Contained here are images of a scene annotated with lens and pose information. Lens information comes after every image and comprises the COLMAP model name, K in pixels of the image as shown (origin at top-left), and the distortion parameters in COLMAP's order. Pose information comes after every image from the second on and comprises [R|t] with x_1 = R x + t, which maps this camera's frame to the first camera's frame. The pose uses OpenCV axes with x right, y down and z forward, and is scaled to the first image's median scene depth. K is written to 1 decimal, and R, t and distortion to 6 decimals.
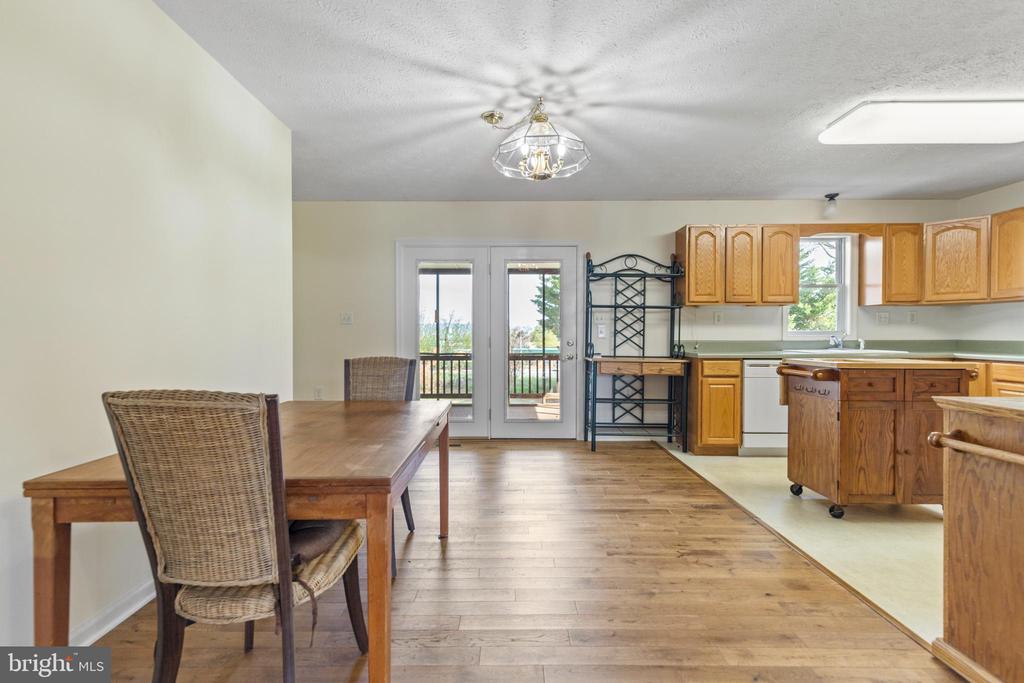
lens RADIAL K [[474.1, 0, 505.8], [0, 474.1, 343.1], [0, 0, 1]] dist [0.008829, -0.000195]
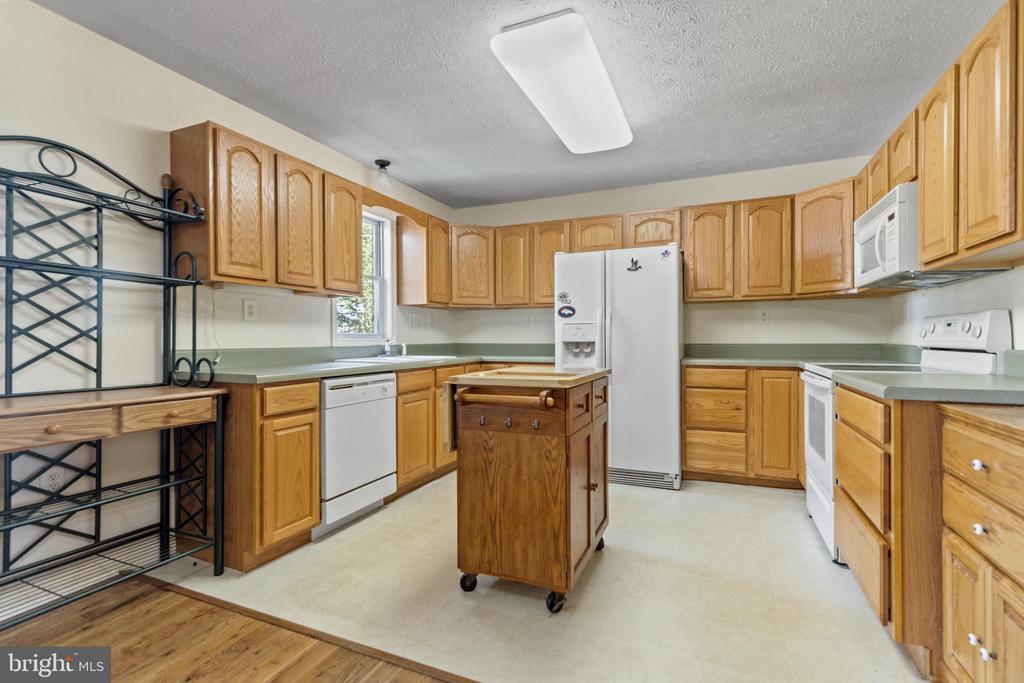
lens RADIAL K [[474.1, 0, 506.2], [0, 474.1, 342.1], [0, 0, 1]] dist [0.008829, -0.000195]
pose [[0.395019, -0.007675, 0.918641, 0.036907], [0.019031, 0.999819, 0.000170, -0.007719], [-0.918476, 0.017415, 0.395094, 0.501569]]
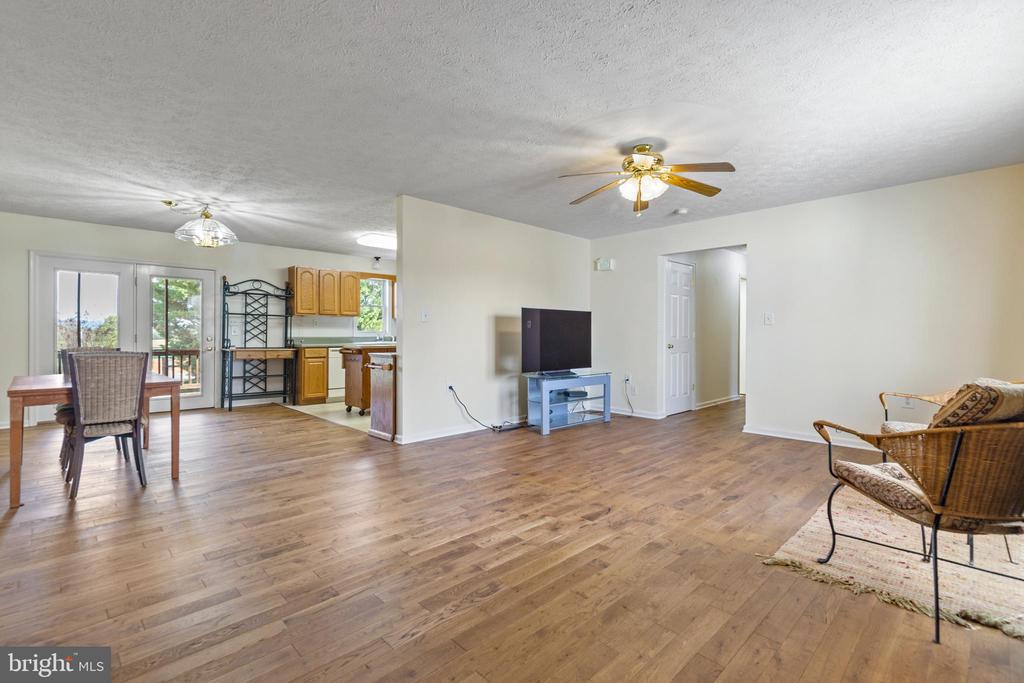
lens RADIAL K [[474.1, 0, 514.7], [0, 474.1, 335.4], [0, 0, 1]] dist [0.008829, -0.000195]
pose [[0.713929, 0.000987, 0.700218, -0.214703], [0.008276, 0.999917, -0.009848, 0.011017], [-0.700170, 0.012826, 0.713861, -0.665547]]
